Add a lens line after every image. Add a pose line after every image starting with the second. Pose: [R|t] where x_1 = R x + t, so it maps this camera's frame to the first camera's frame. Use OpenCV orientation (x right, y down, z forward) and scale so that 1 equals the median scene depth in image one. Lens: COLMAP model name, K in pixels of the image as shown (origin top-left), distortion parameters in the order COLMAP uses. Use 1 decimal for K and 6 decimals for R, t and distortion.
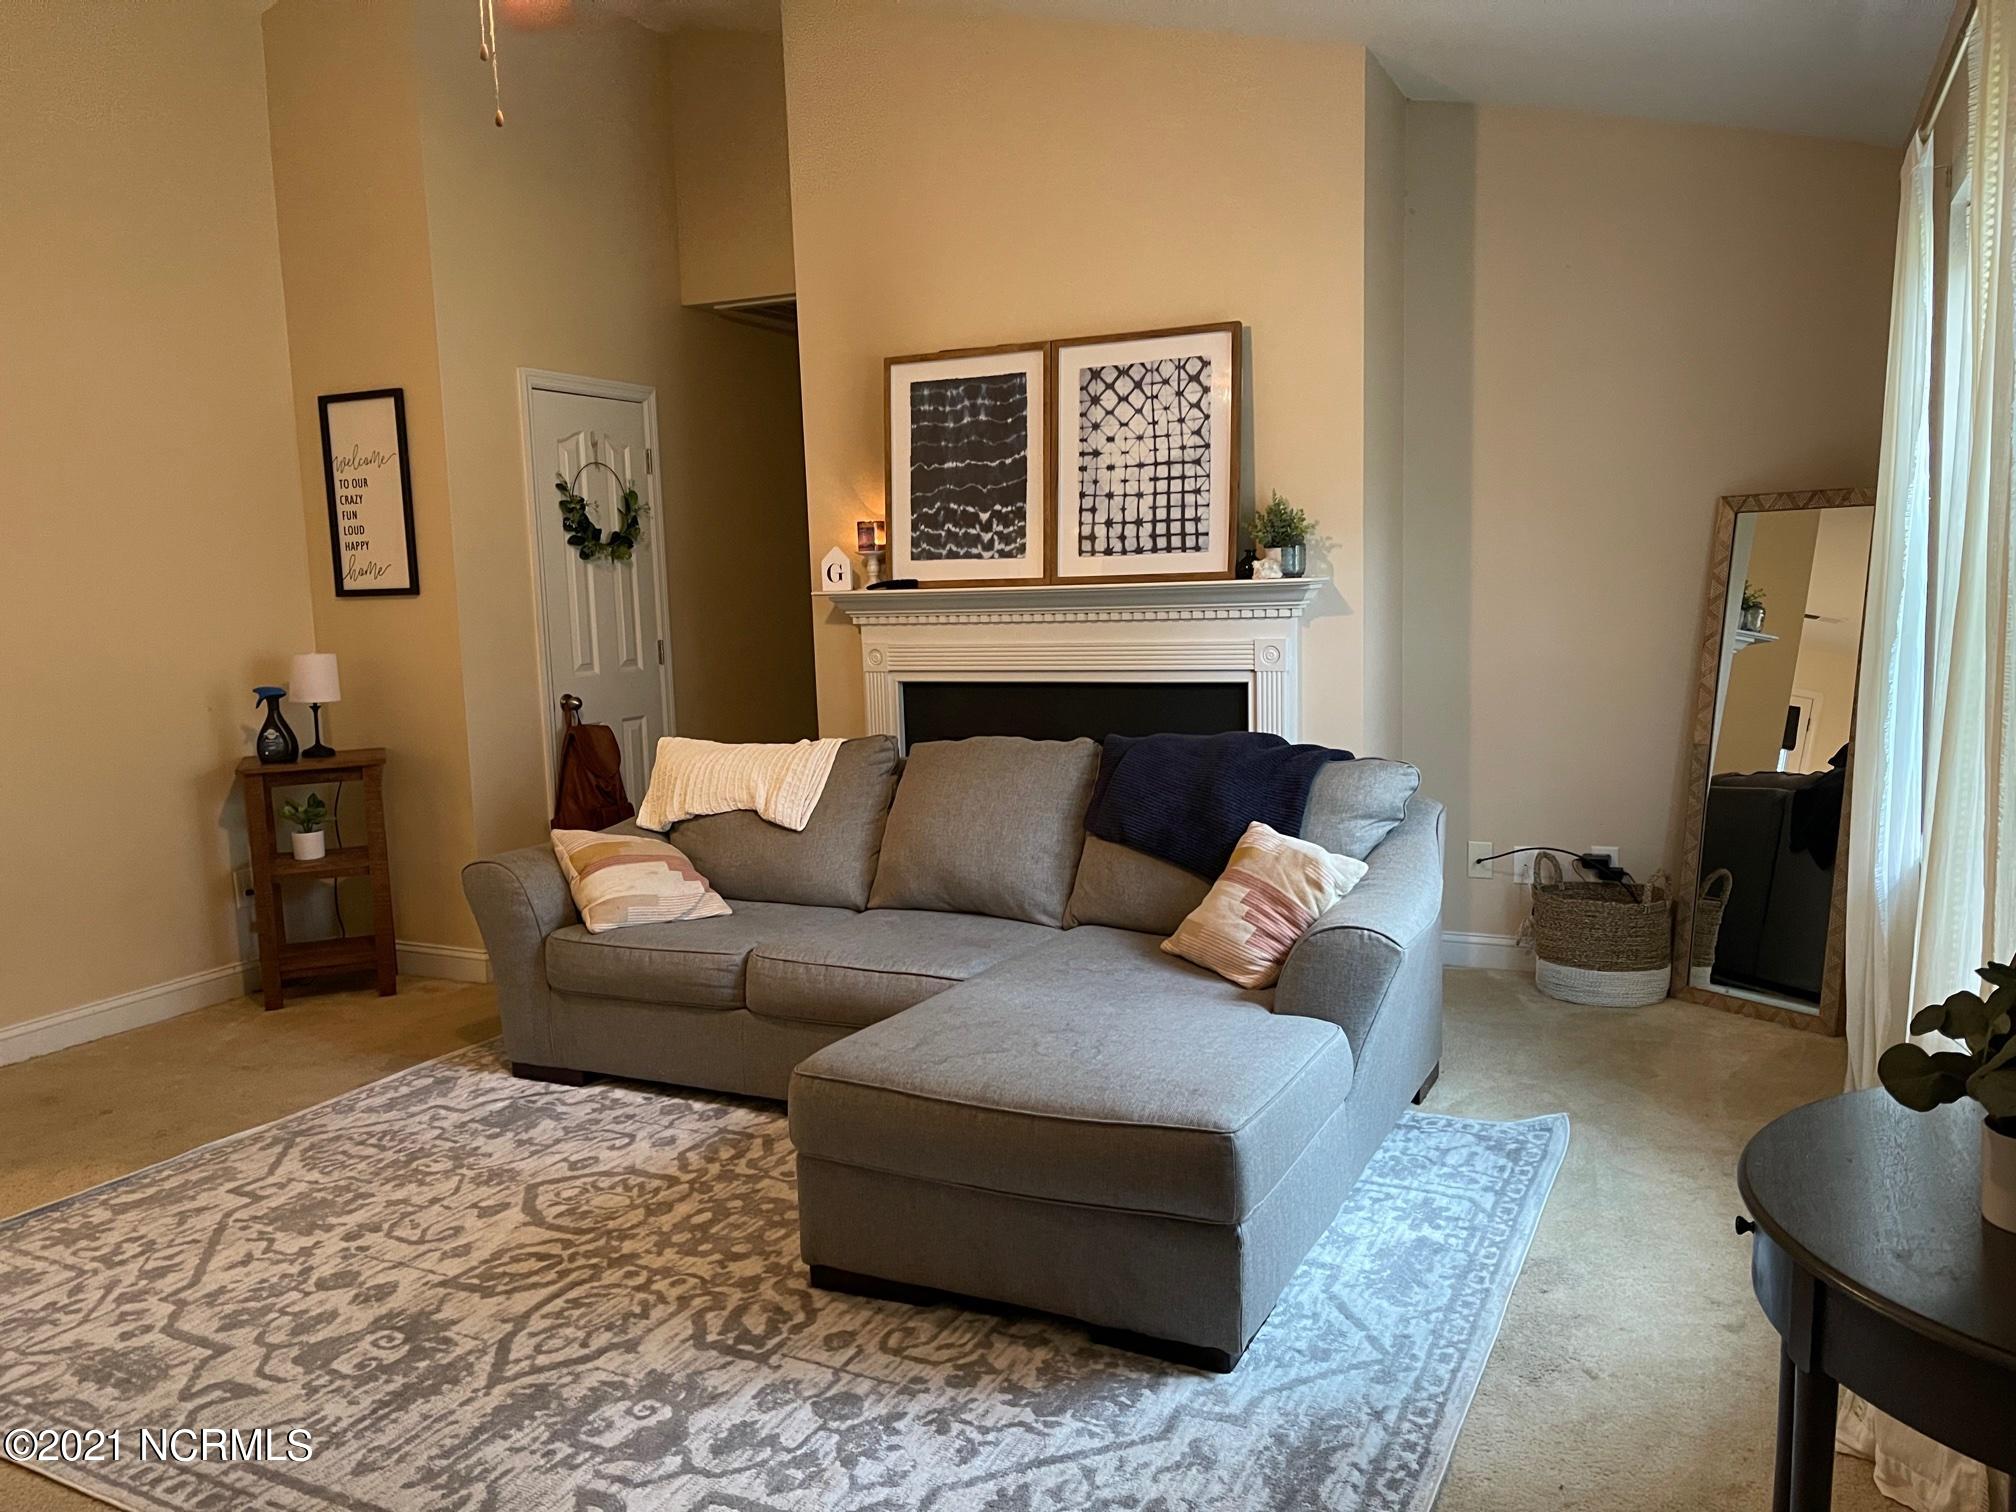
lens RADIAL K [[1530.6, 0, 1013.4], [0, 1530.6, 795.7], [0, 0, 1]] dist [0.071423, -0.098766]
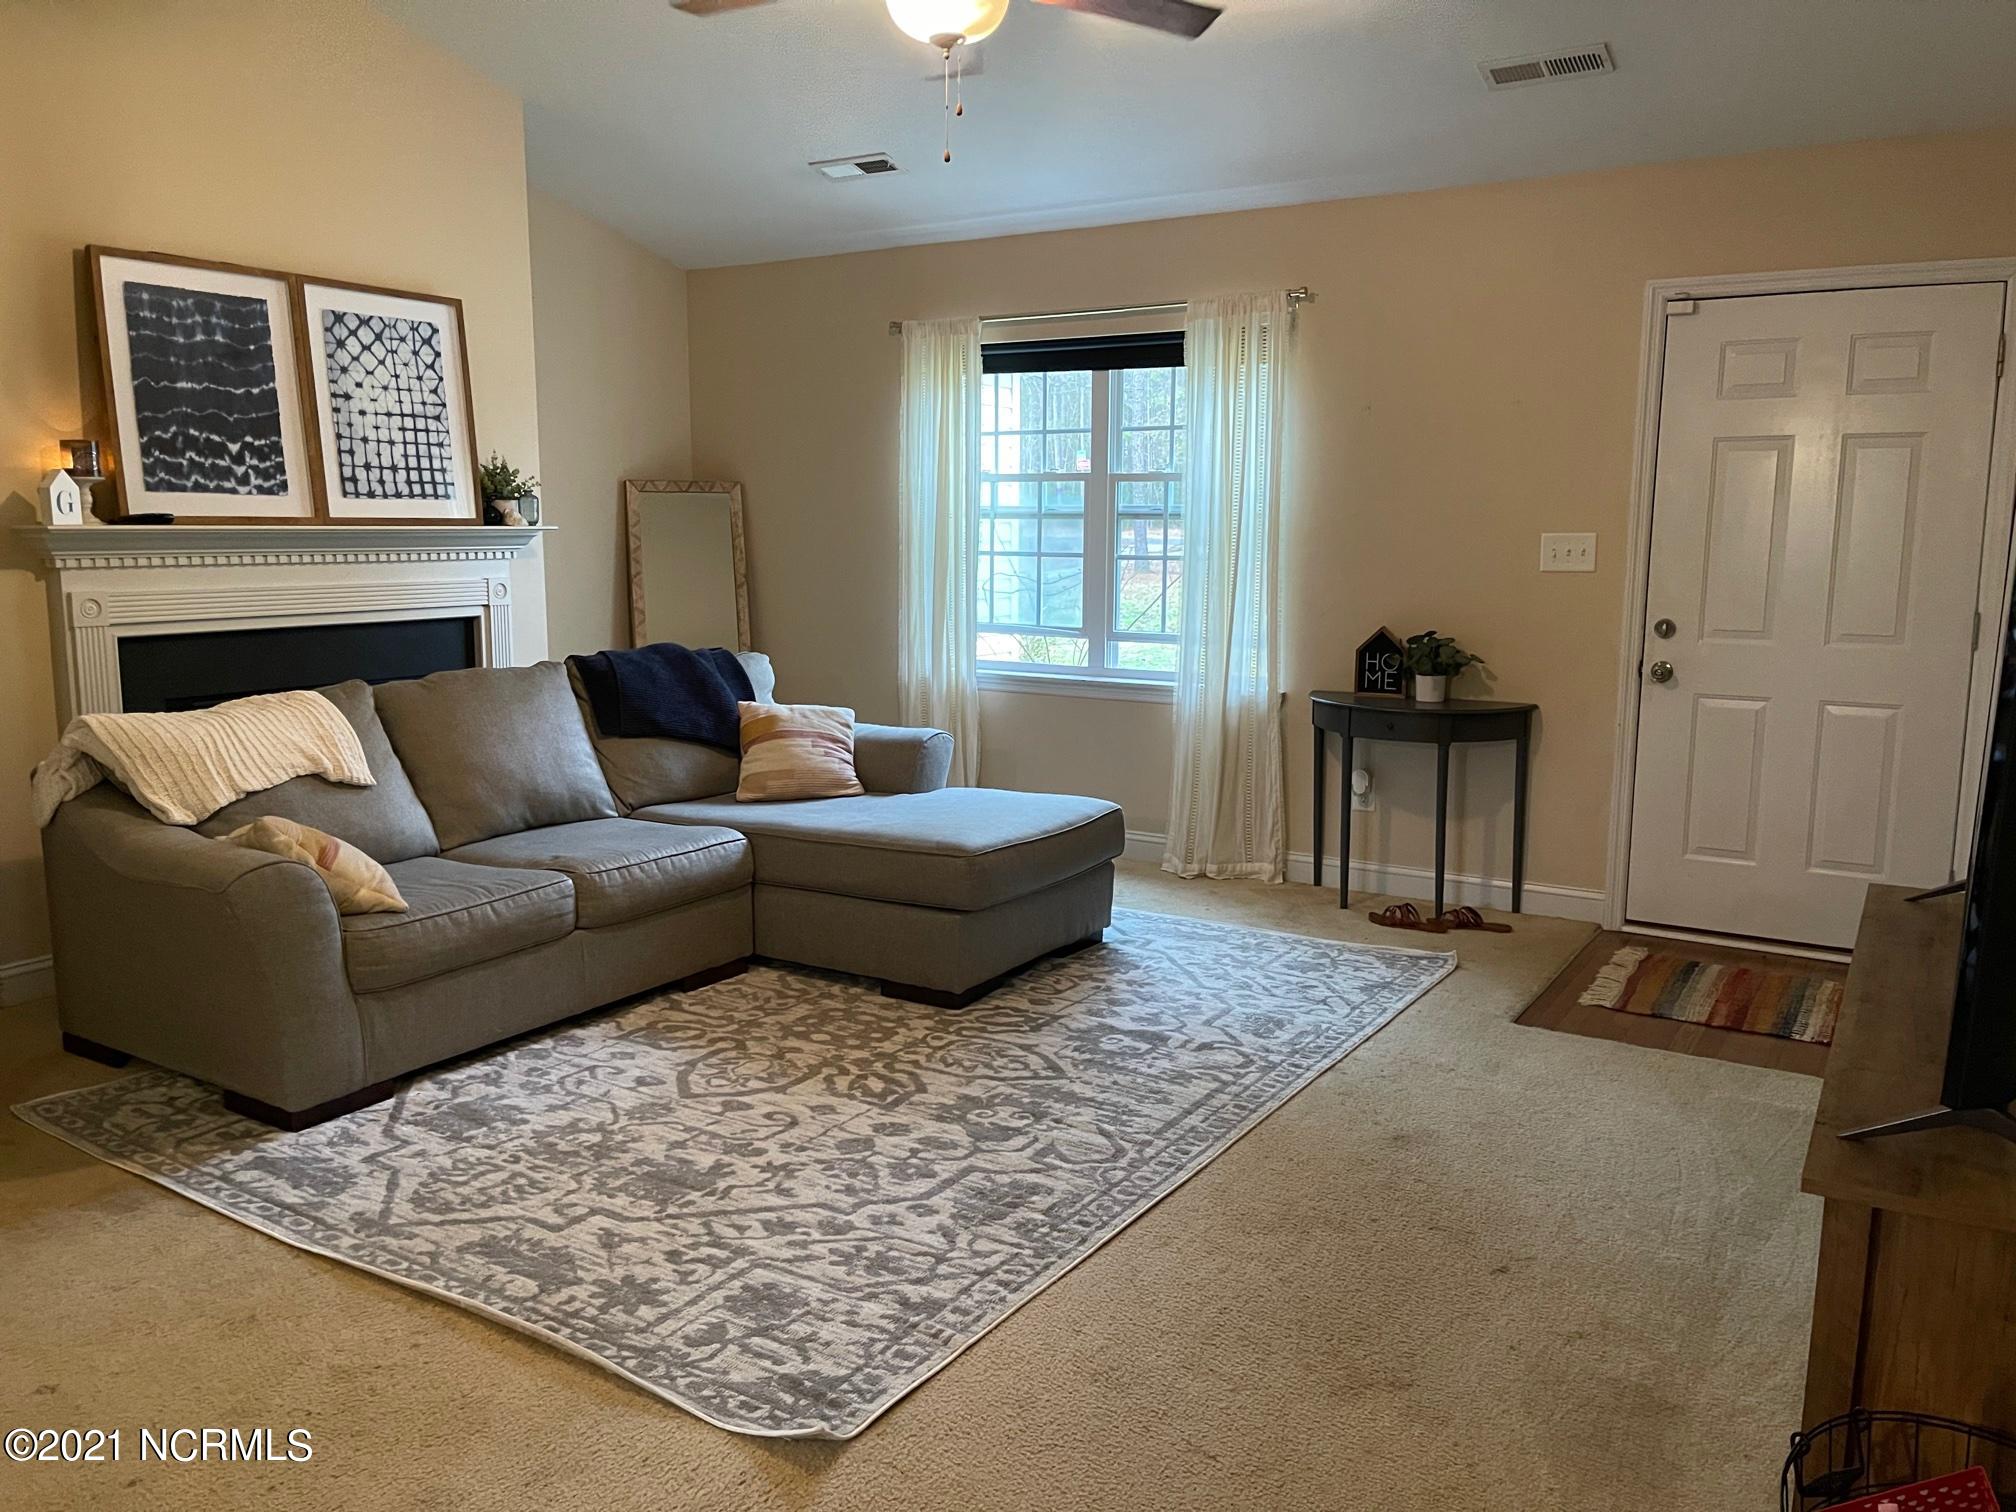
lens RADIAL K [[1530.6, 0, 1013.4], [0, 1530.6, 795.7], [0, 0, 1]] dist [0.071423, -0.098766]
pose [[0.095455, -0.141218, 0.985366, -0.974601], [0.137704, 0.982242, 0.127431, -0.034150], [-0.985863, 0.123525, 0.113206, 0.493919]]
